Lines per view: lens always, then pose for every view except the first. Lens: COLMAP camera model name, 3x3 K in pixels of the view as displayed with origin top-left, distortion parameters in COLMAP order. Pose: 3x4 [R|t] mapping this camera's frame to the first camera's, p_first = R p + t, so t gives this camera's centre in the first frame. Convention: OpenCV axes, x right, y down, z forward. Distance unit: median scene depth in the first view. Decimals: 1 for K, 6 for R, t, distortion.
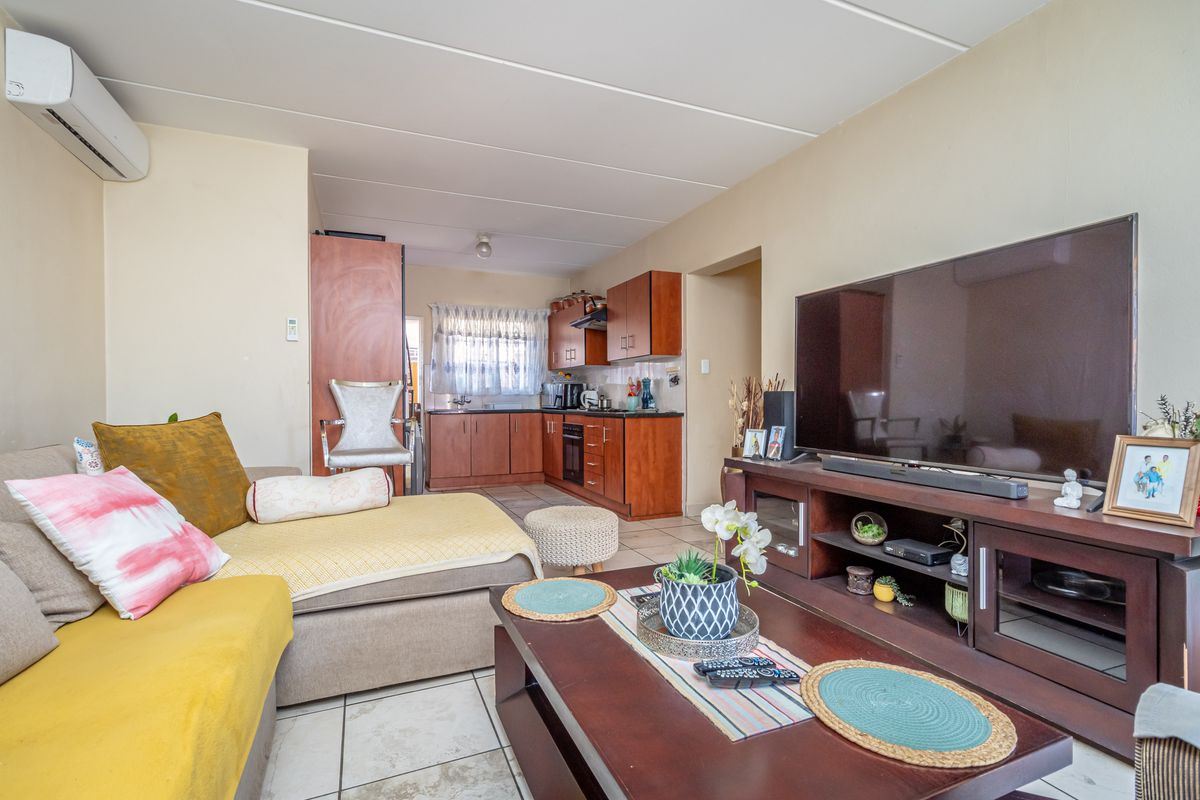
lens RADIAL K [[549.3, 0, 601.0], [0, 549.3, 401.3], [0, 0, 1]] dist [0.001185, 0.000885]
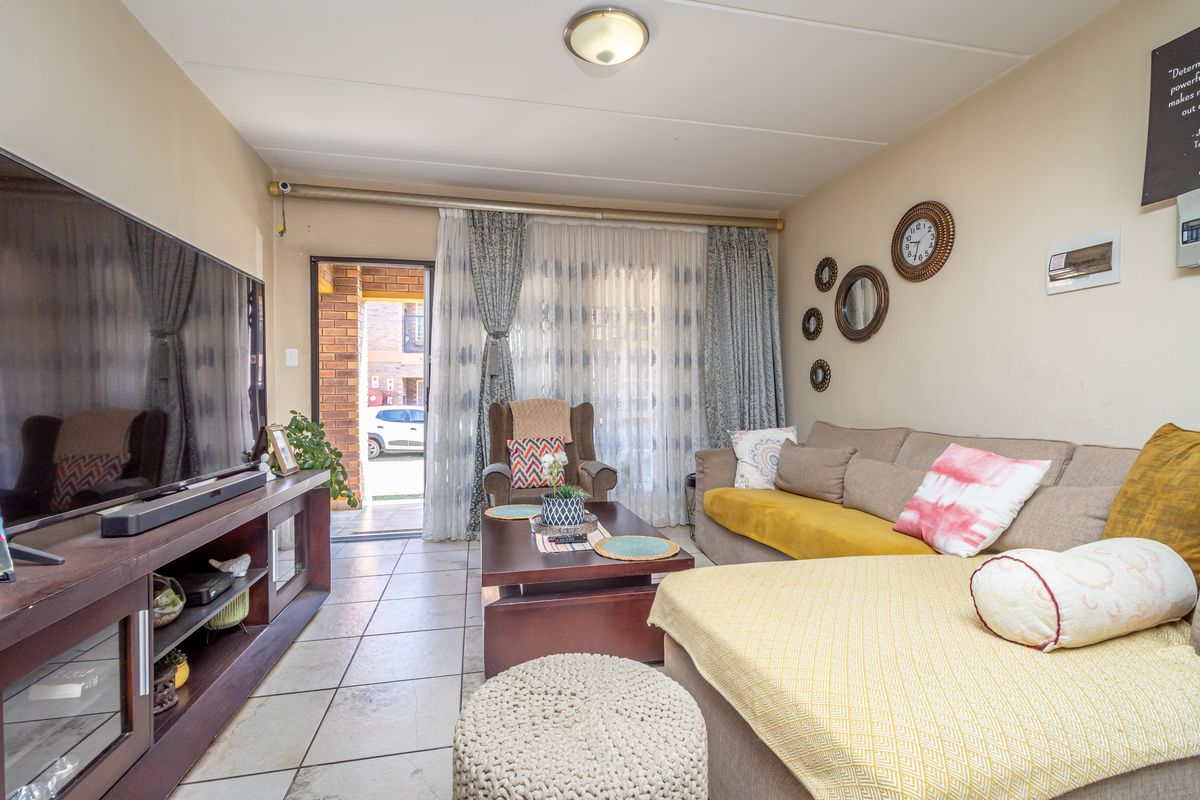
lens RADIAL K [[549.3, 0, 601.0], [0, 549.3, 401.3], [0, 0, 1]] dist [0.001185, 0.000885]
pose [[-0.982938, 0.007777, 0.183770, -0.059045], [0.010360, 0.999861, 0.013098, -0.004848], [-0.183643, 0.014778, -0.982882, 0.580253]]
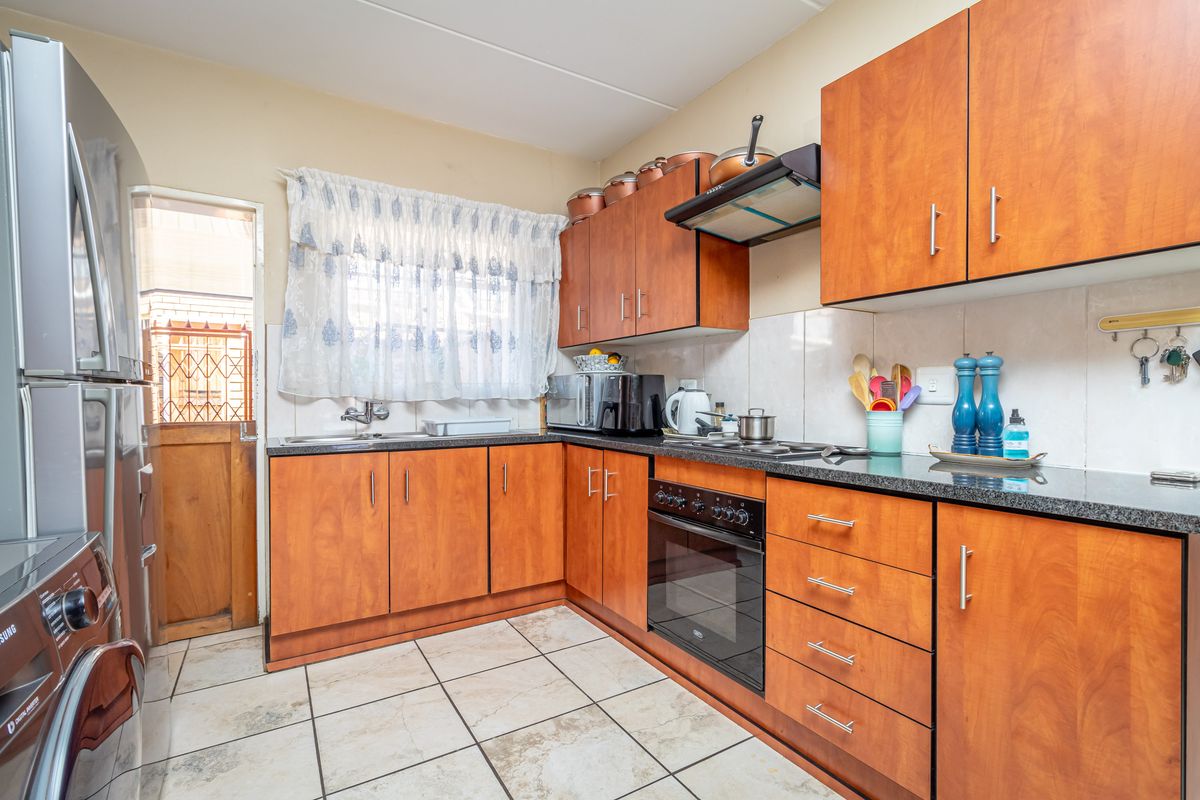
lens RADIAL K [[549.3, 0, 601.0], [0, 549.3, 401.3], [0, 0, 1]] dist [0.001185, 0.000885]
pose [[0.990050, 0.001584, 0.140707, -0.136340], [-0.002340, 0.999984, 0.005208, -0.013693], [-0.140696, -0.005486, 0.990038, 0.564745]]
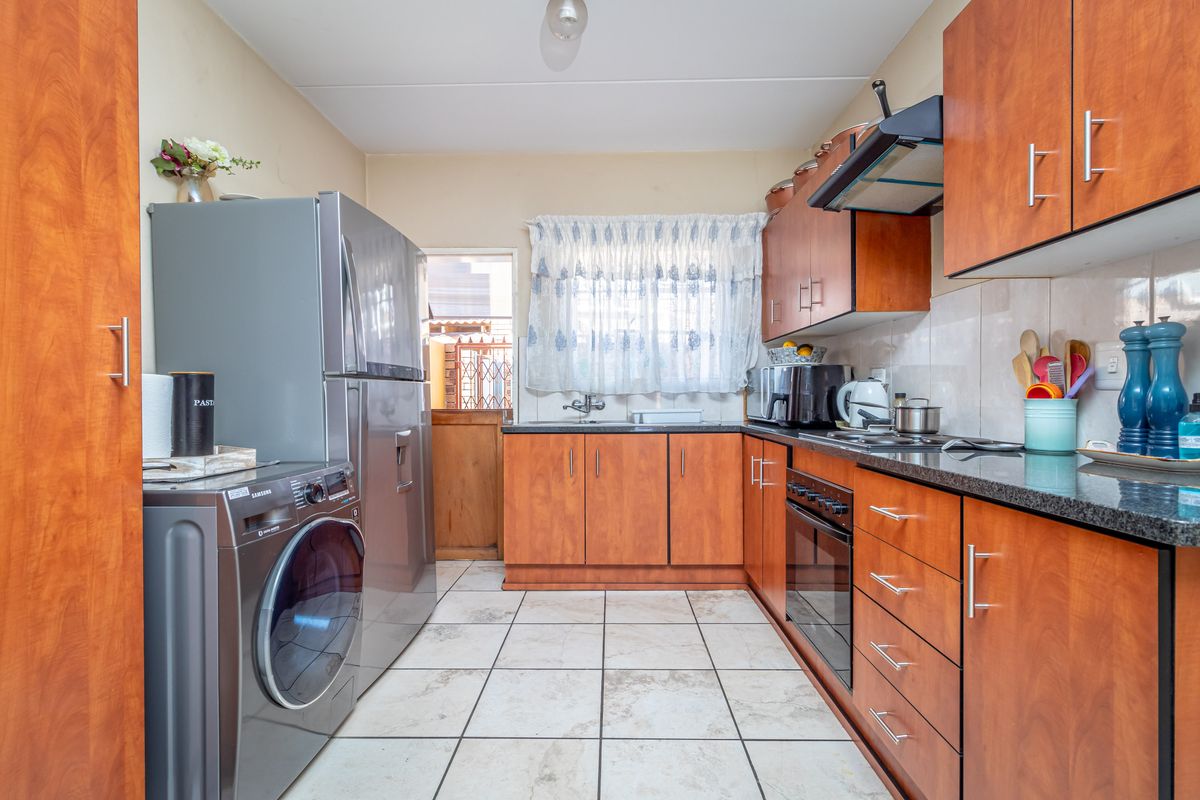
lens RADIAL K [[549.3, 0, 601.0], [0, 549.3, 401.3], [0, 0, 1]] dist [0.001185, 0.000885]
pose [[0.910040, 0.003637, -0.414505, -0.026363], [-0.001058, 0.999979, 0.006451, -0.007926], [0.414519, -0.005432, 0.910024, 0.539411]]
